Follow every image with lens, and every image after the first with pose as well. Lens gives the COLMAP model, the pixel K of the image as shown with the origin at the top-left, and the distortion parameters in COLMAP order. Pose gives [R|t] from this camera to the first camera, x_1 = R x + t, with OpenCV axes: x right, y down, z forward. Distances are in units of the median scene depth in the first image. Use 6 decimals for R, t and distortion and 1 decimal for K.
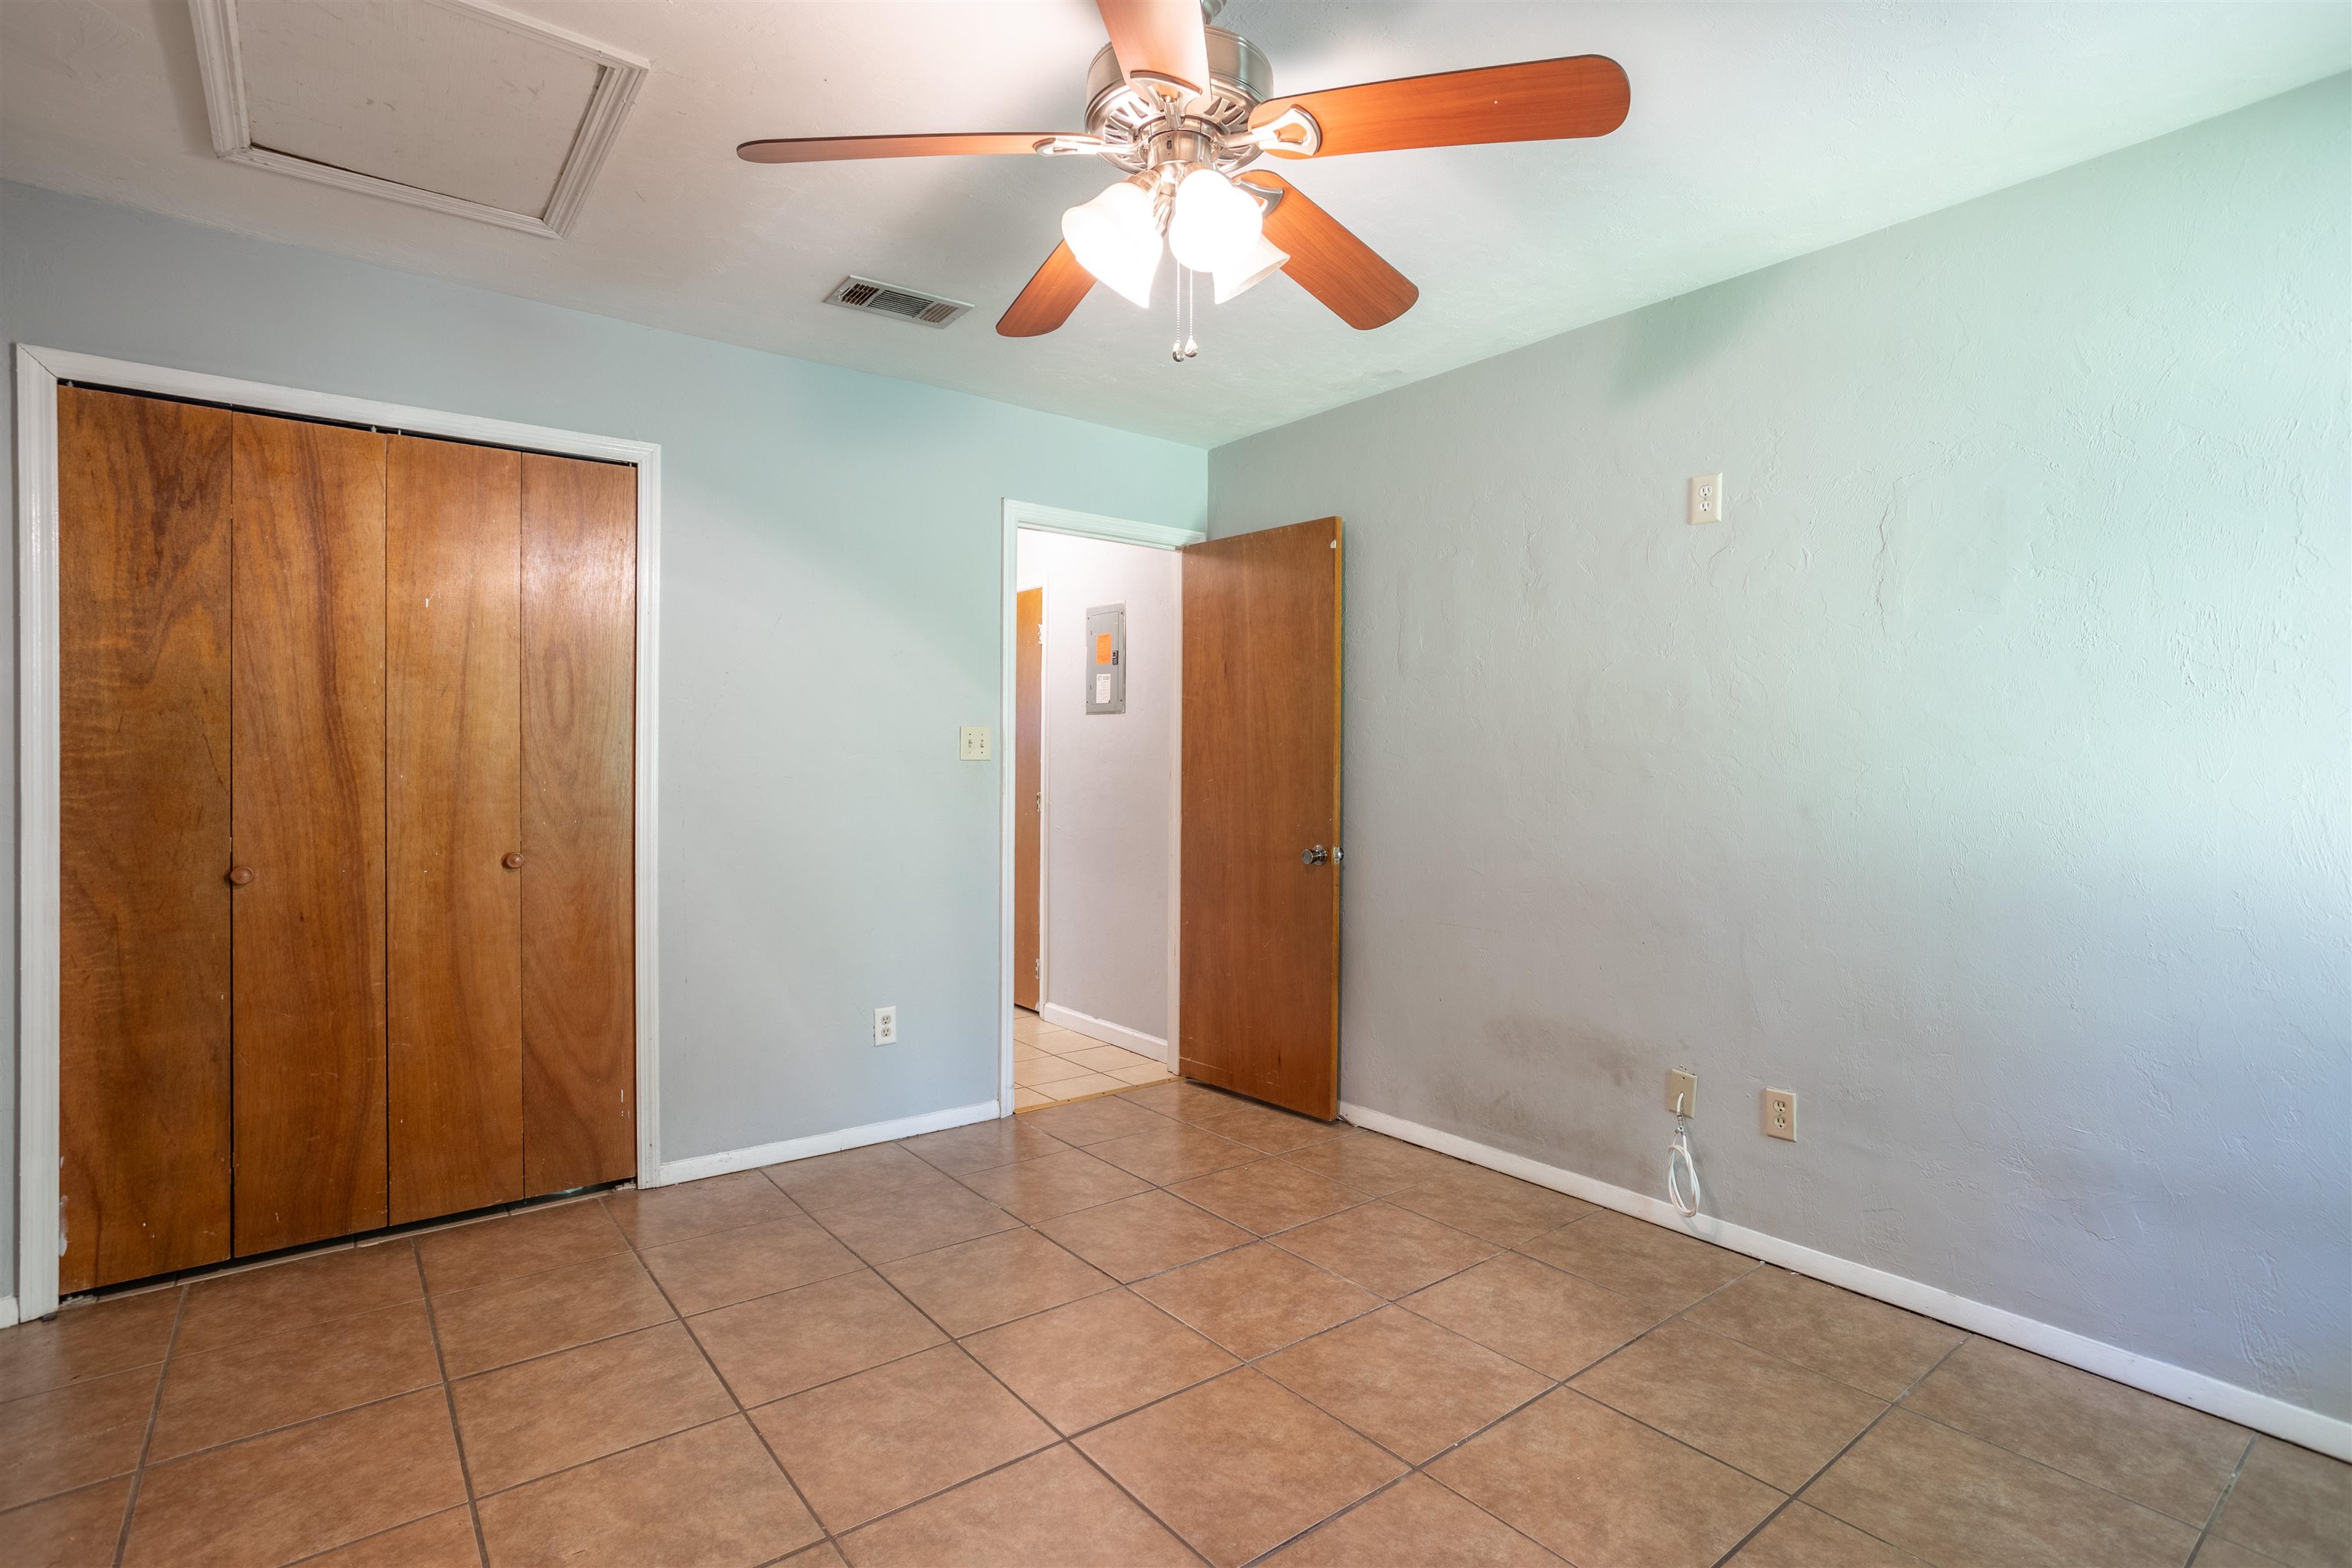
lens RADIAL K [[1147.5, 0, 1187.6], [0, 1147.5, 755.3], [0, 0, 1]] dist [-0.050172, 0.026657]
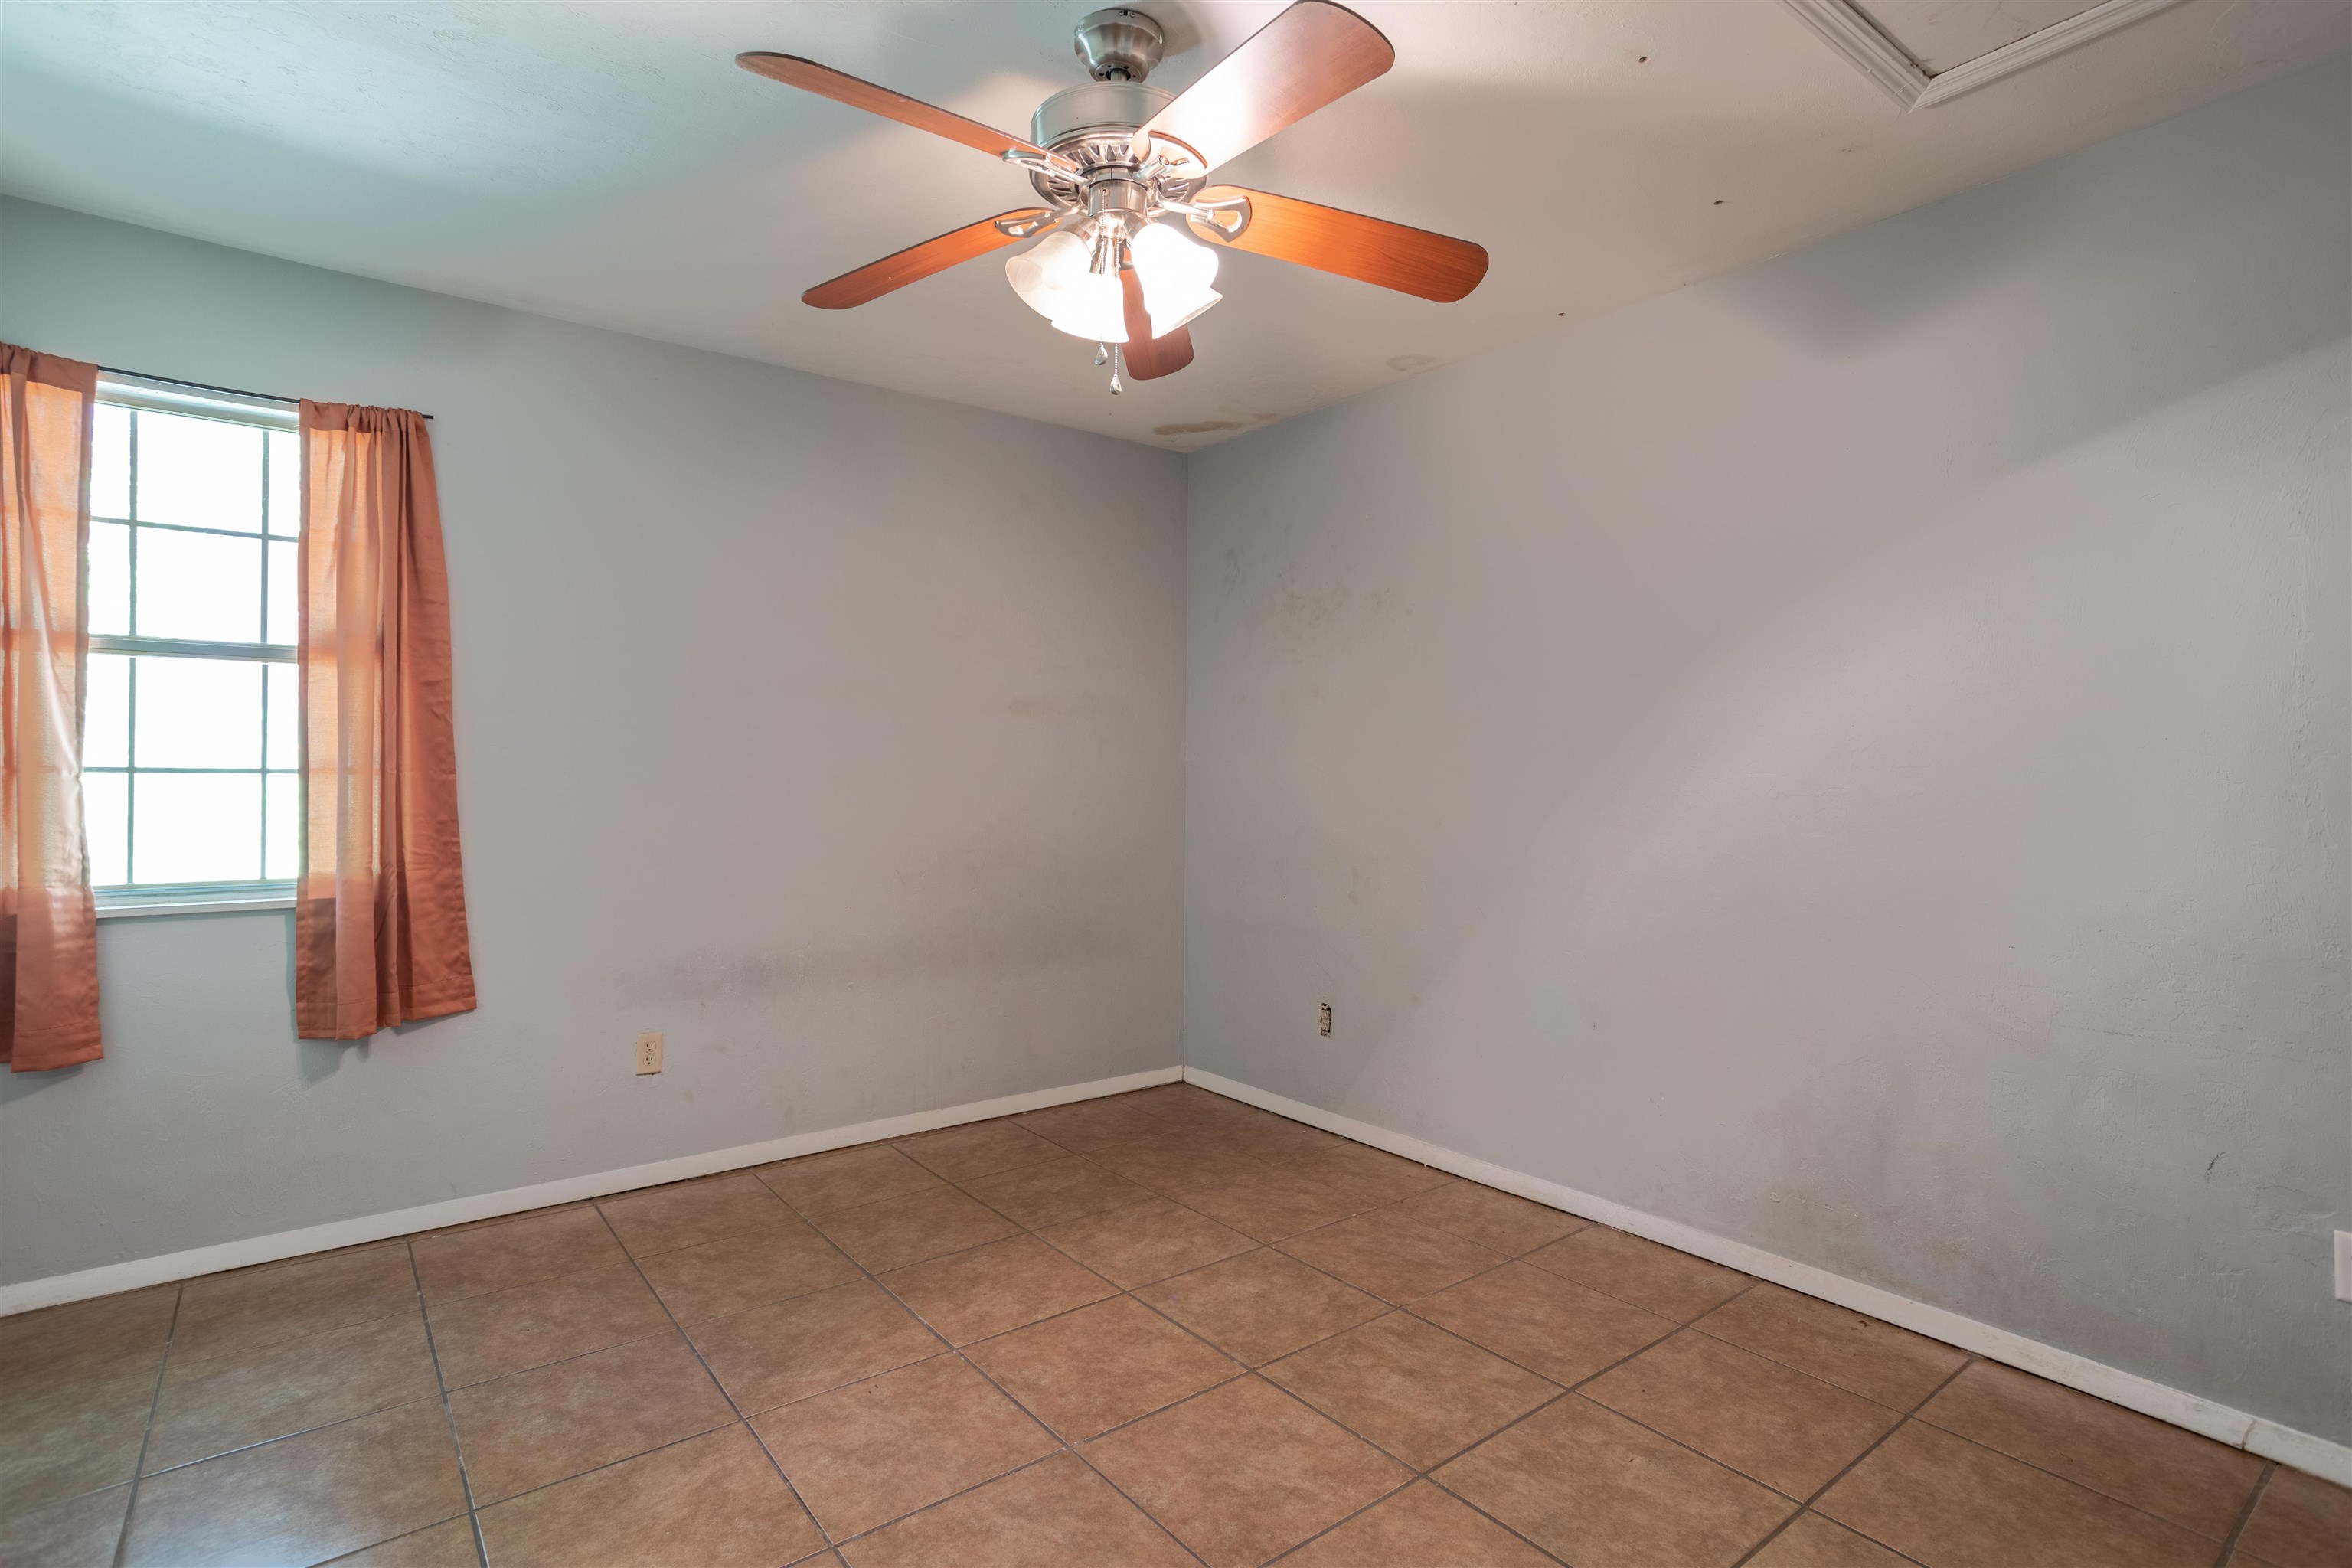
lens RADIAL K [[1133.8, 0, 1183.4], [0, 1133.8, 768.4], [0, 0, 1]] dist [-0.034783, 0.021948]
pose [[-0.999866, -0.010504, 0.012570, -0.057564], [-0.010556, 0.999936, -0.004102, 0.008036], [-0.012526, -0.004234, -0.999913, 1.329577]]
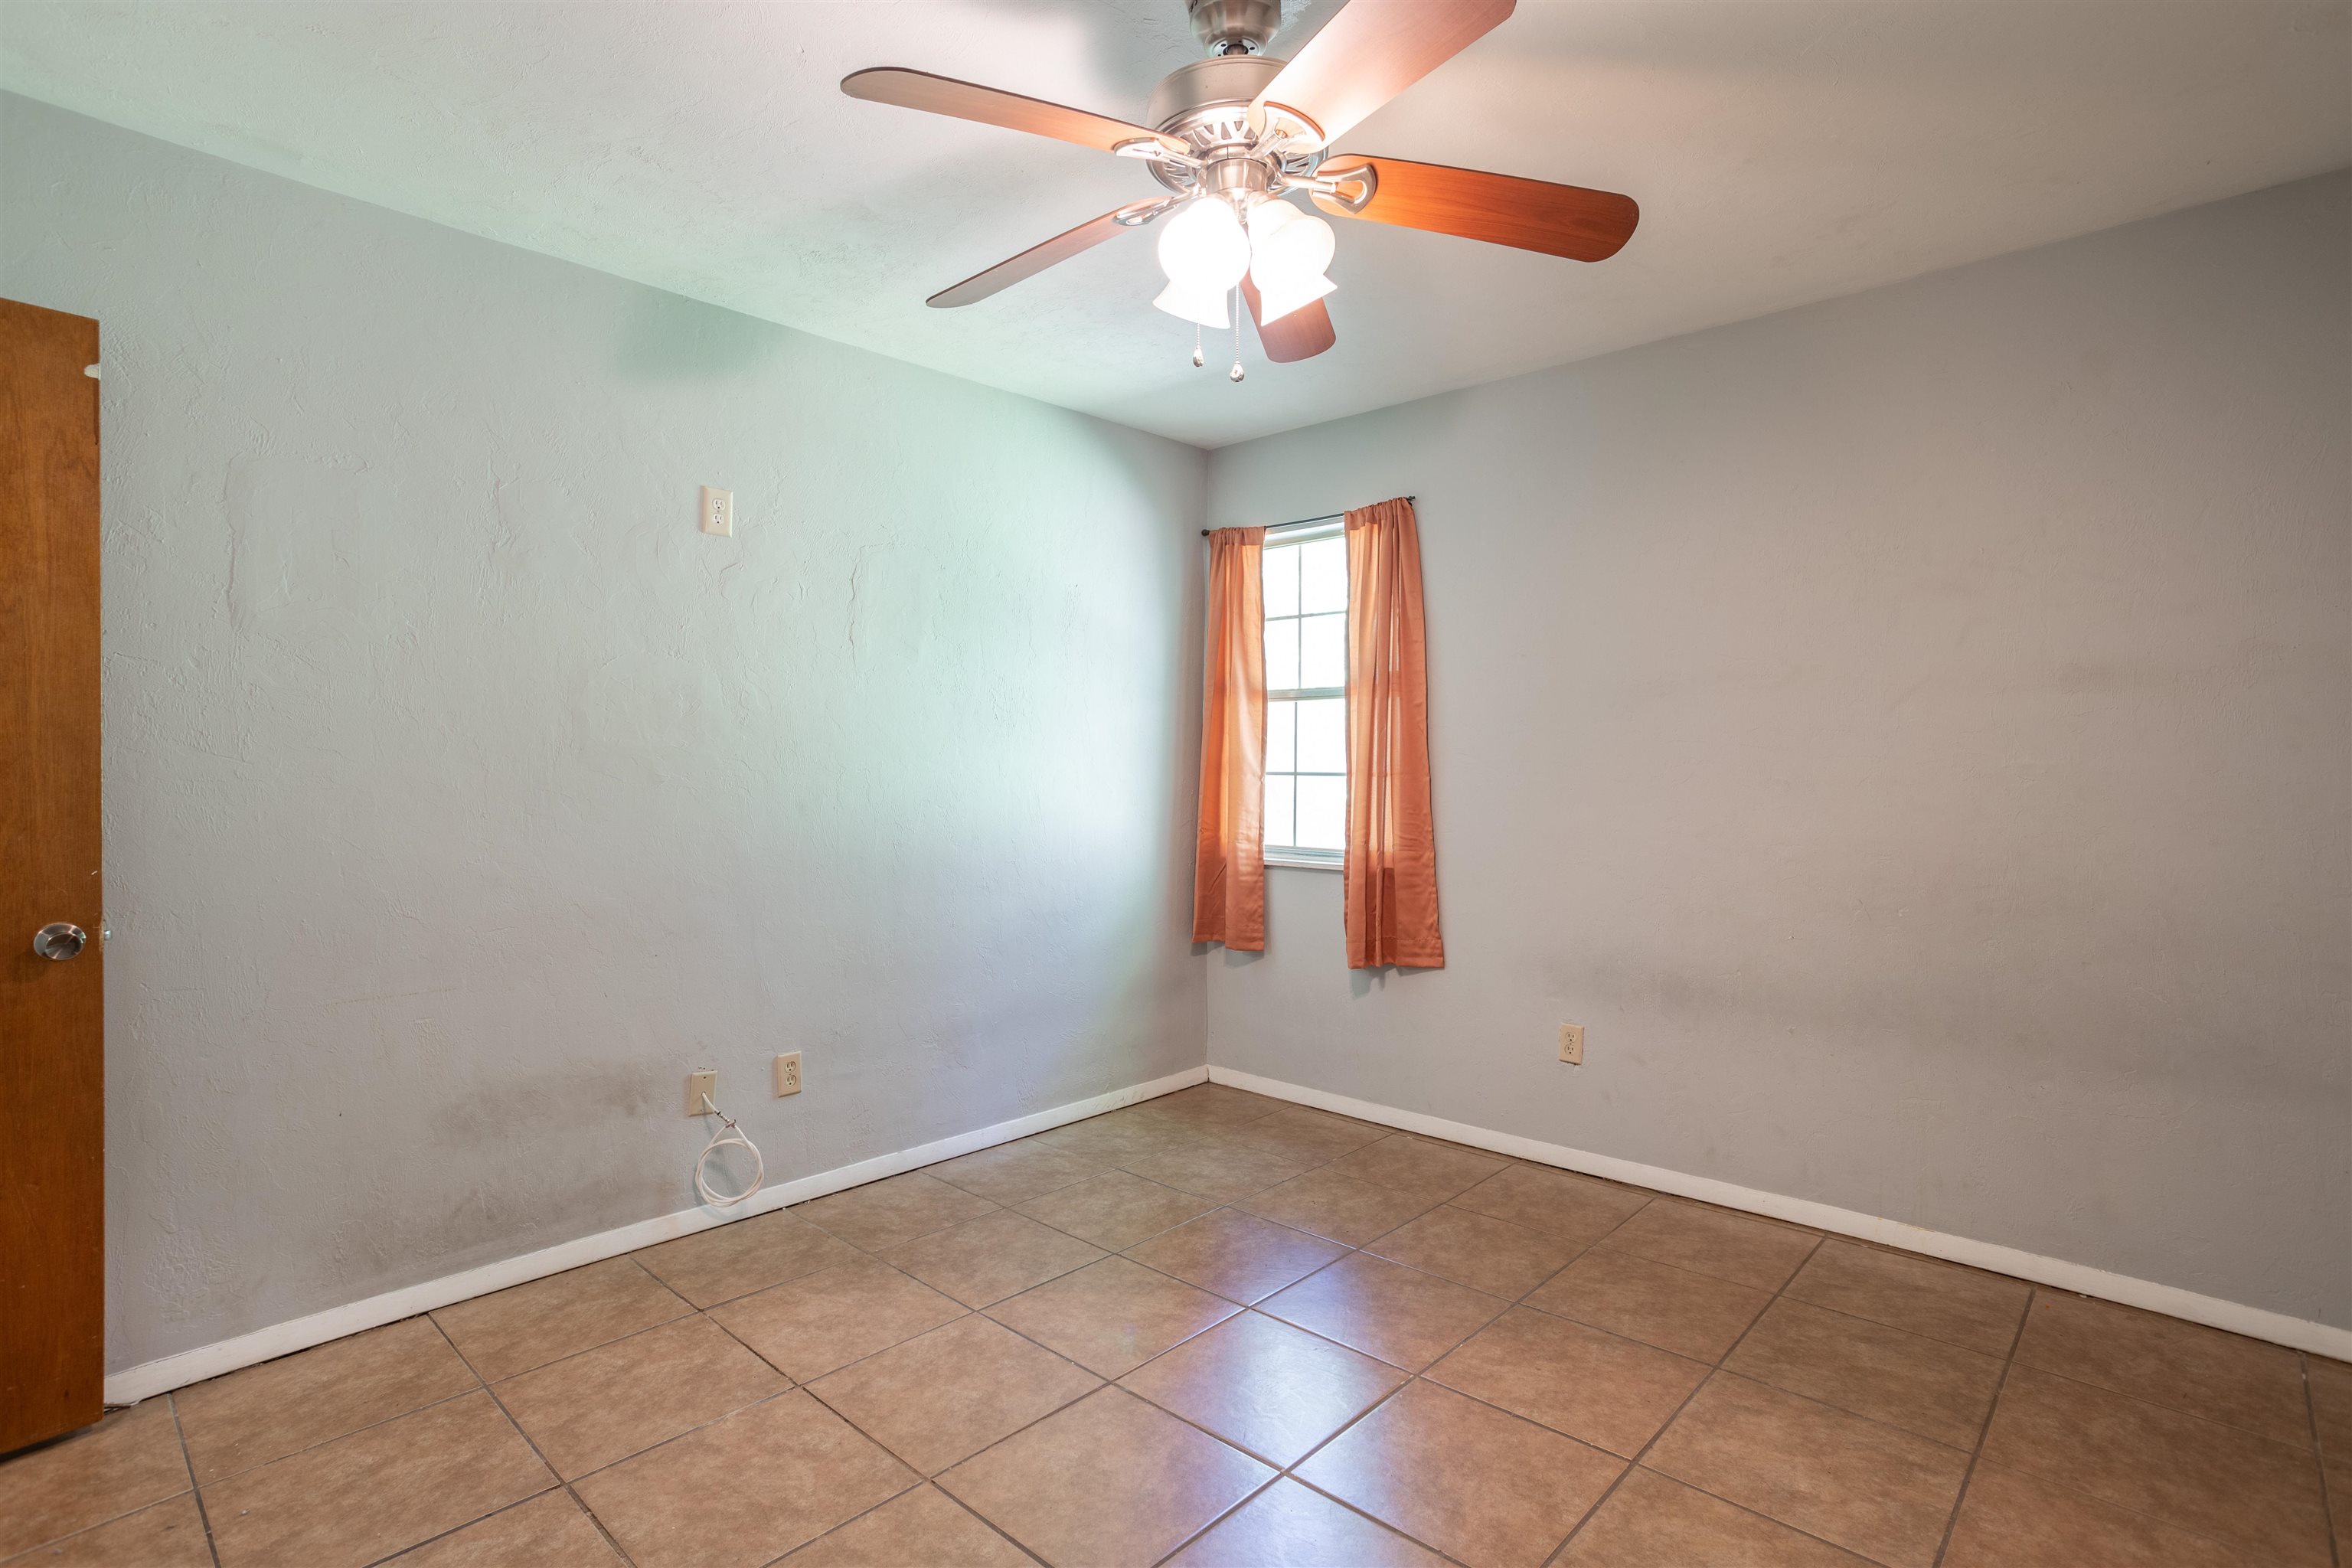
lens RADIAL K [[1152.6, 0, 1154.3], [0, 1152.6, 773.6], [0, 0, 1]] dist [-0.053827, 0.030897]
pose [[-0.141819, -0.007865, 0.989861, -0.661372], [-0.003401, 0.999966, 0.007458, 0.003886], [-0.989887, -0.002309, -0.141841, 0.787591]]
